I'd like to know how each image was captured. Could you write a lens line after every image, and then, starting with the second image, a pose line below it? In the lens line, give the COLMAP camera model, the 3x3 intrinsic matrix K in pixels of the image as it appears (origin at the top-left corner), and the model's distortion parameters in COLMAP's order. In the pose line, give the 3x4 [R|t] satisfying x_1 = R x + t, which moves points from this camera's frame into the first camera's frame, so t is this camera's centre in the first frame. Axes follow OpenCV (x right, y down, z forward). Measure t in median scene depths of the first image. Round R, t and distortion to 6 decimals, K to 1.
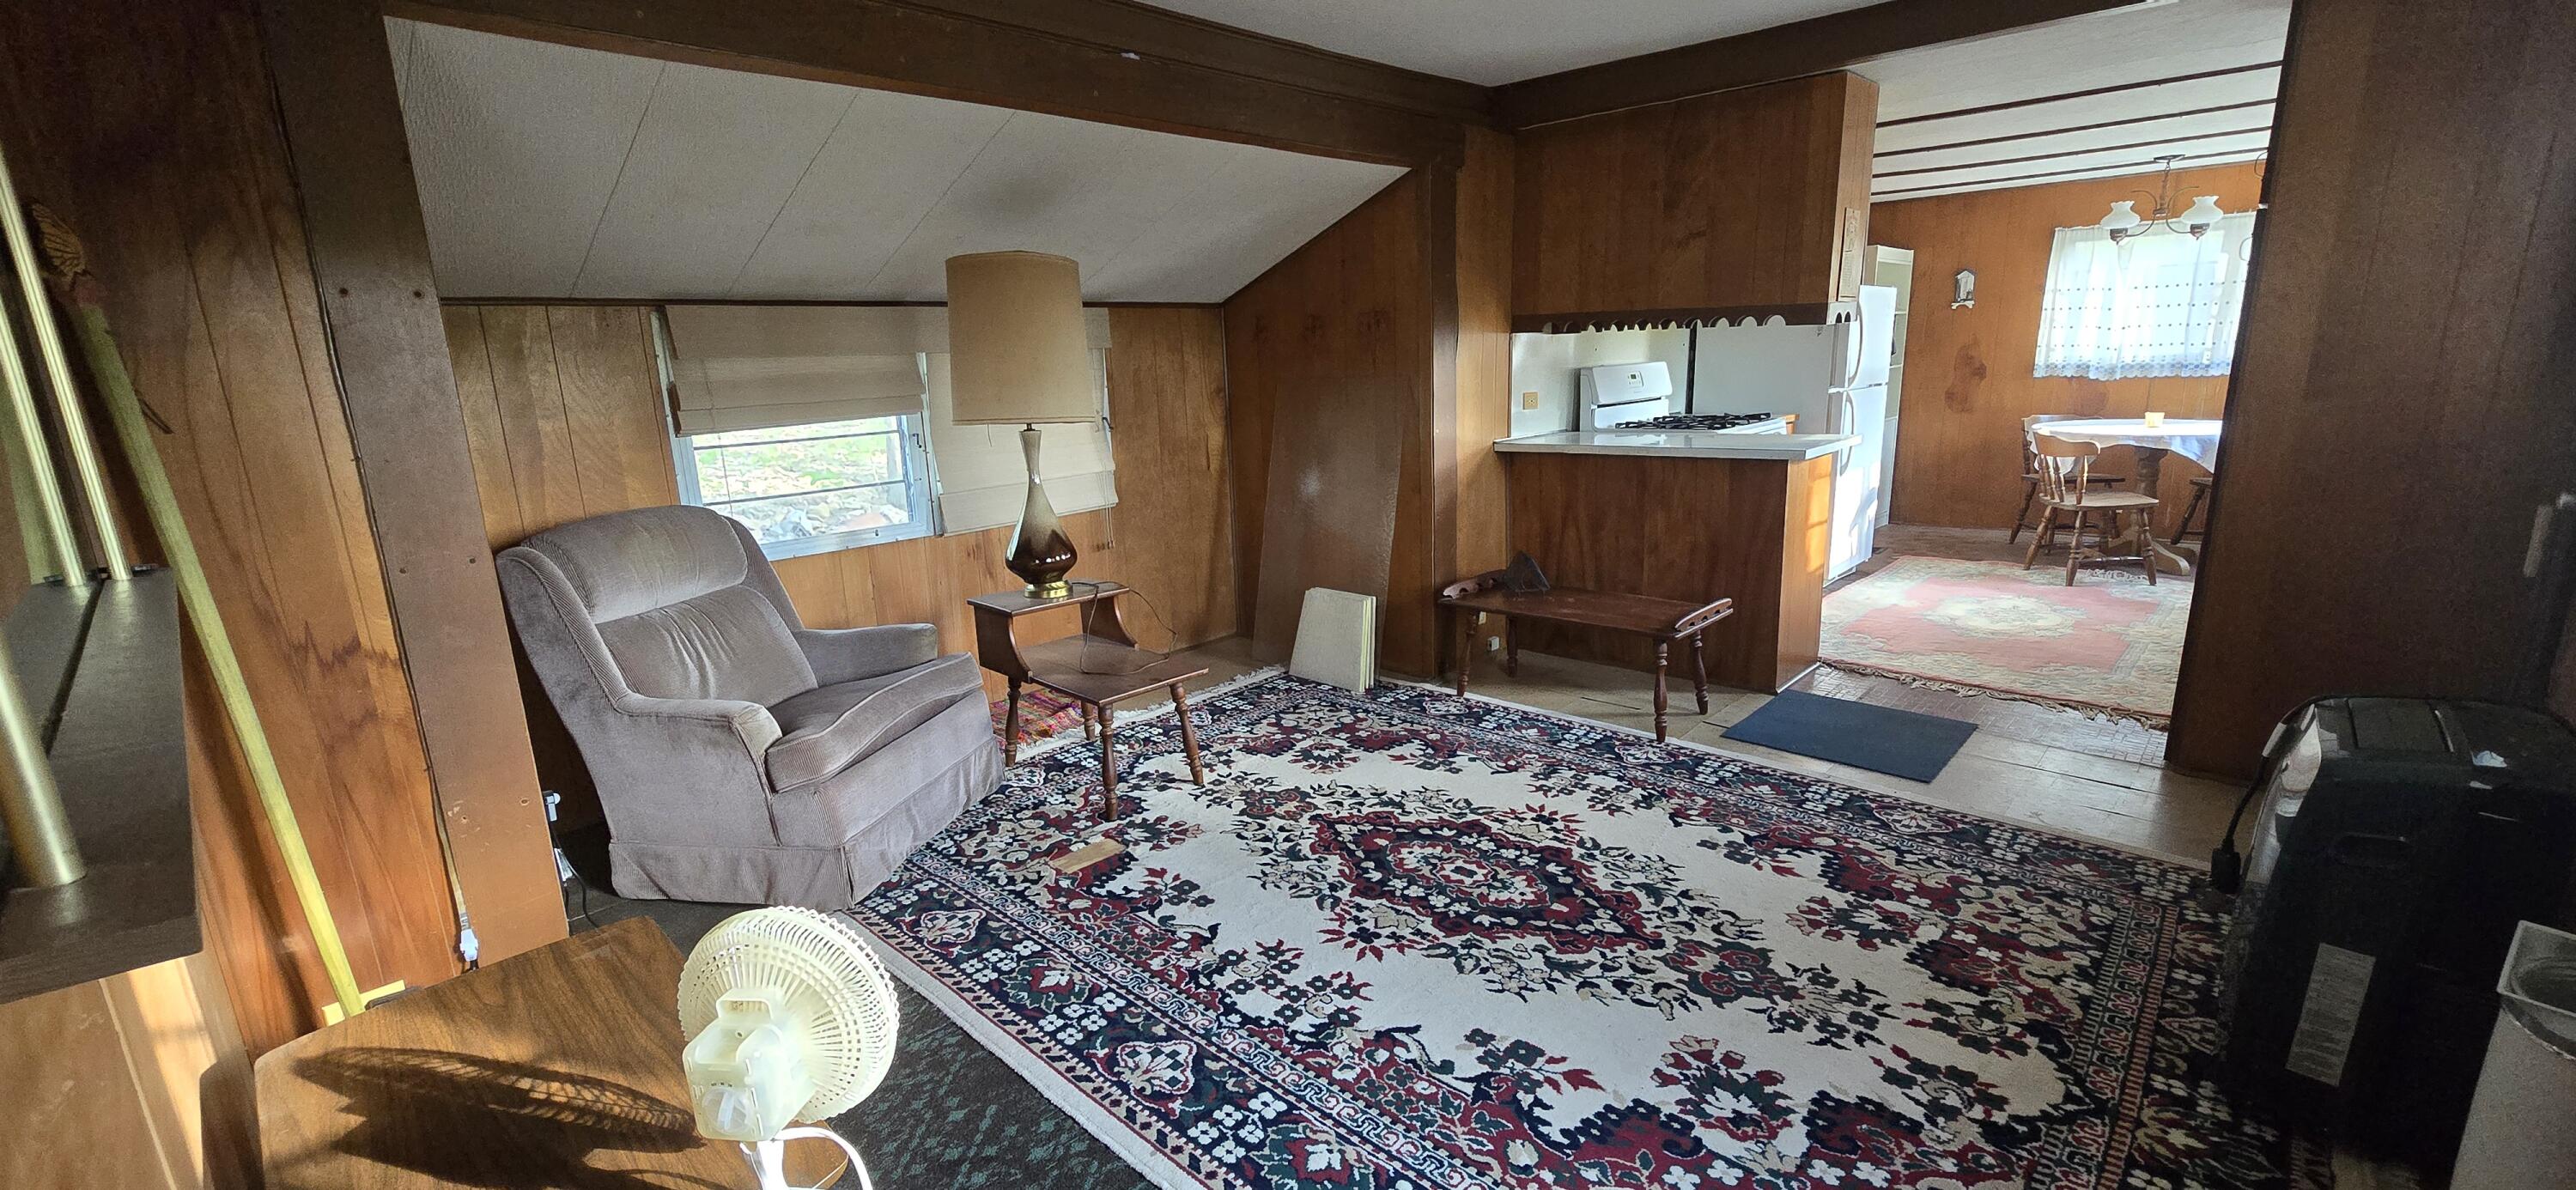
lens RADIAL K [[1052.9, 0, 1295.7], [0, 1052.9, 600.4], [0, 0, 1]] dist [-0.007311, -0.000539]
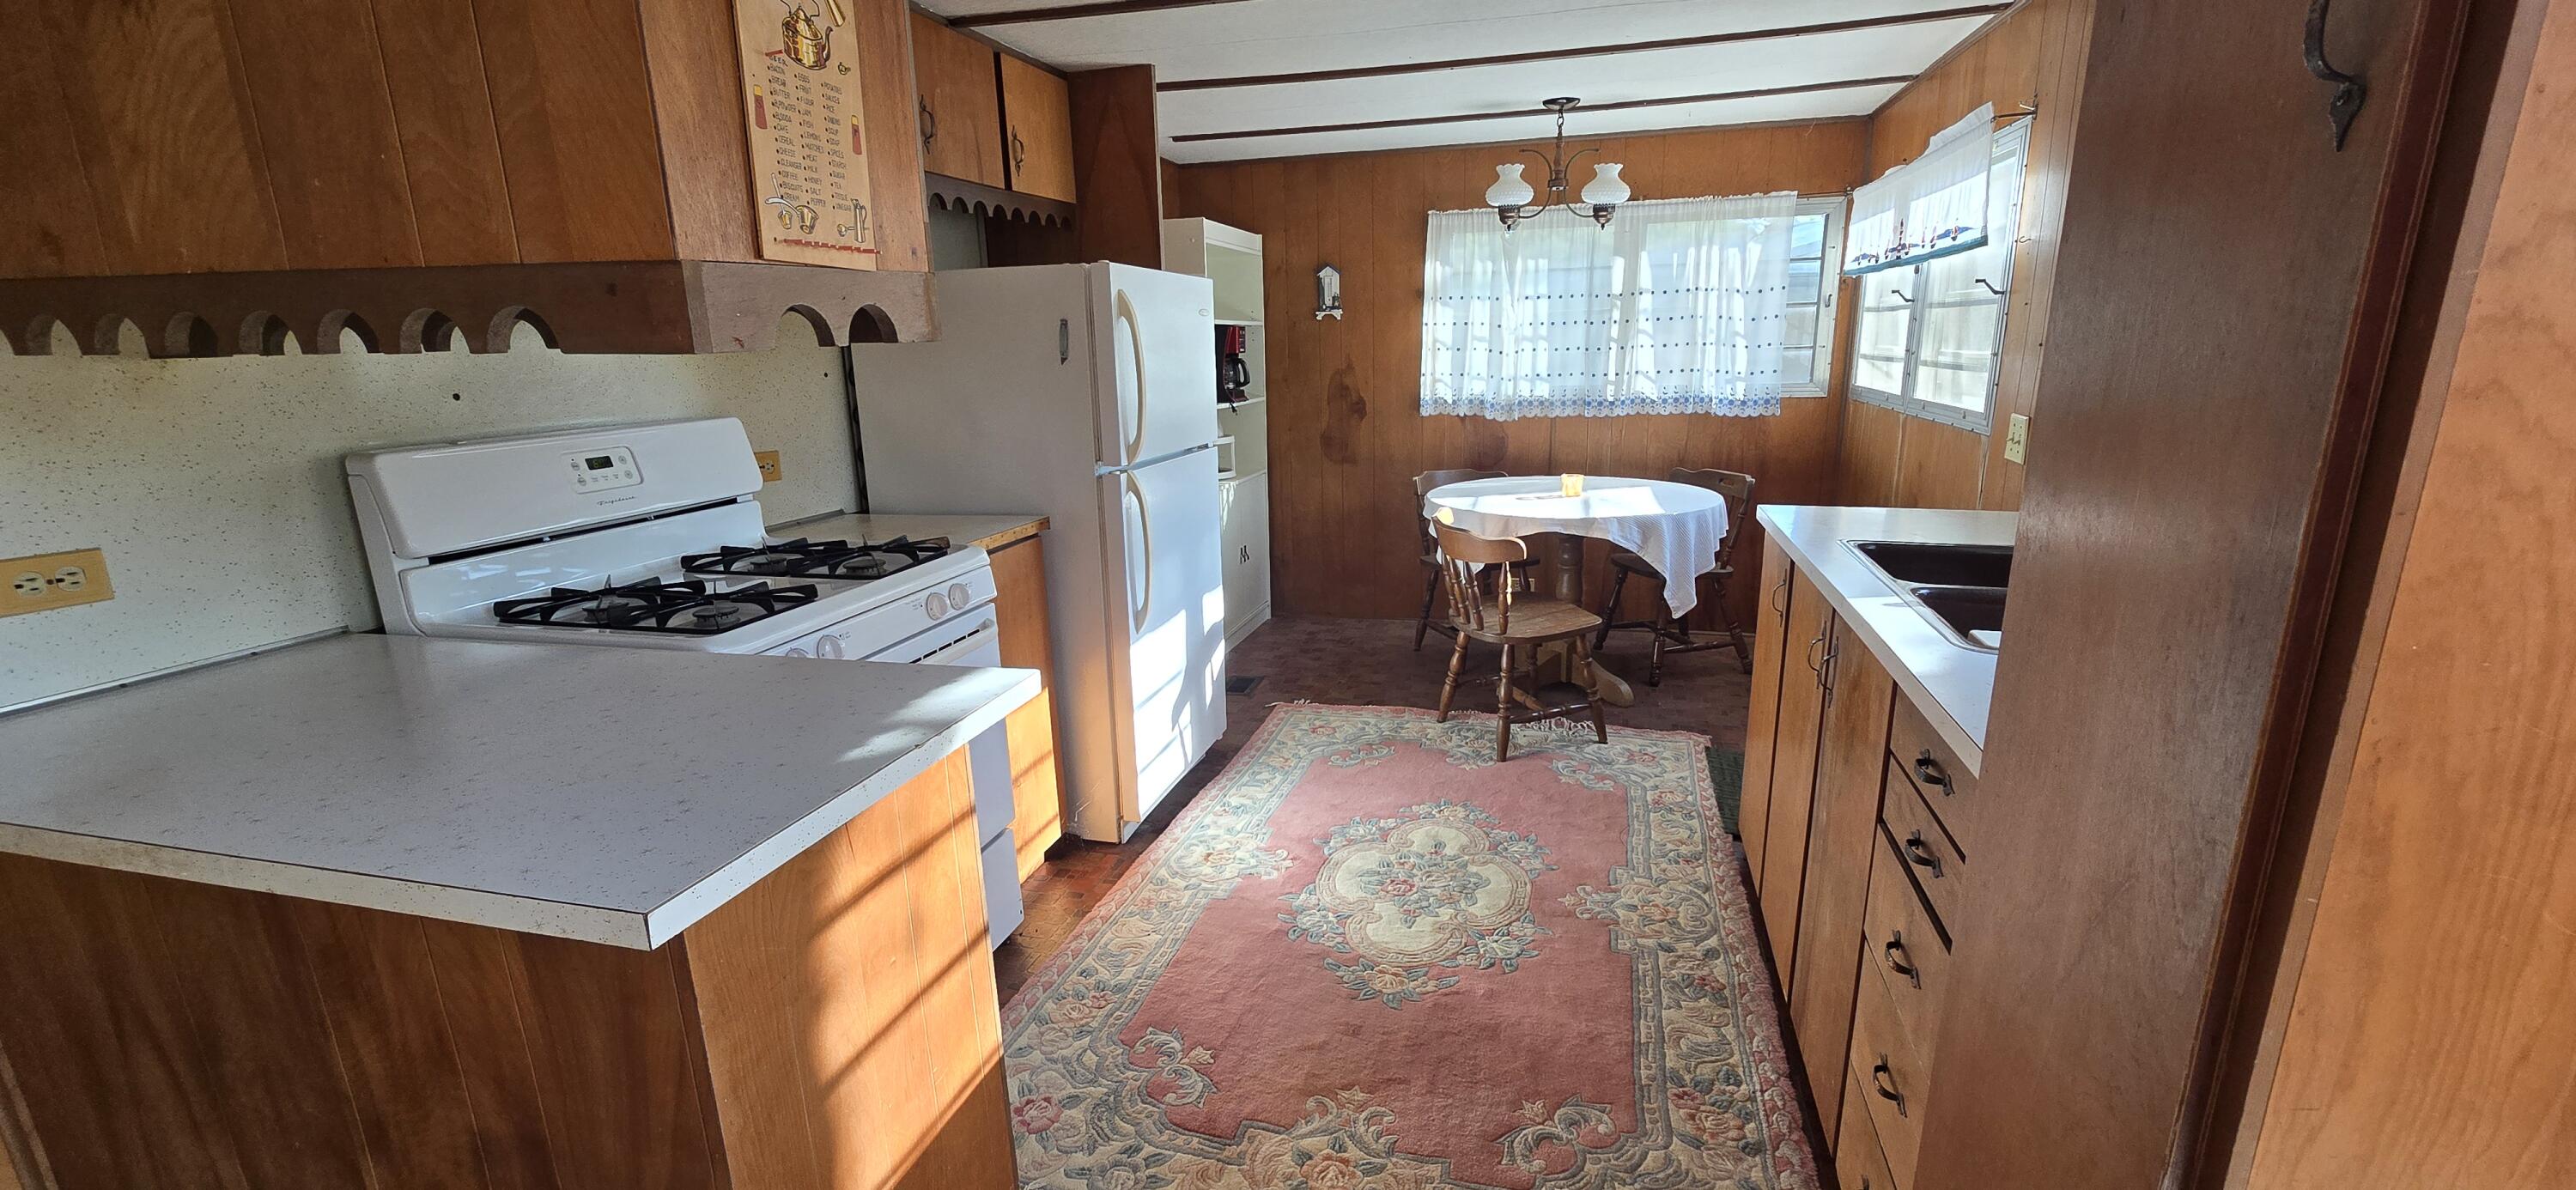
lens RADIAL K [[1052.9, 0, 1292.7], [0, 1052.9, 603.4], [0, 0, 1]] dist [-0.007311, -0.000539]
pose [[0.882002, -0.094292, 0.461716, 0.314386], [0.095798, 0.995195, 0.020239, -0.122706], [-0.461406, 0.026381, 0.886797, 0.453193]]
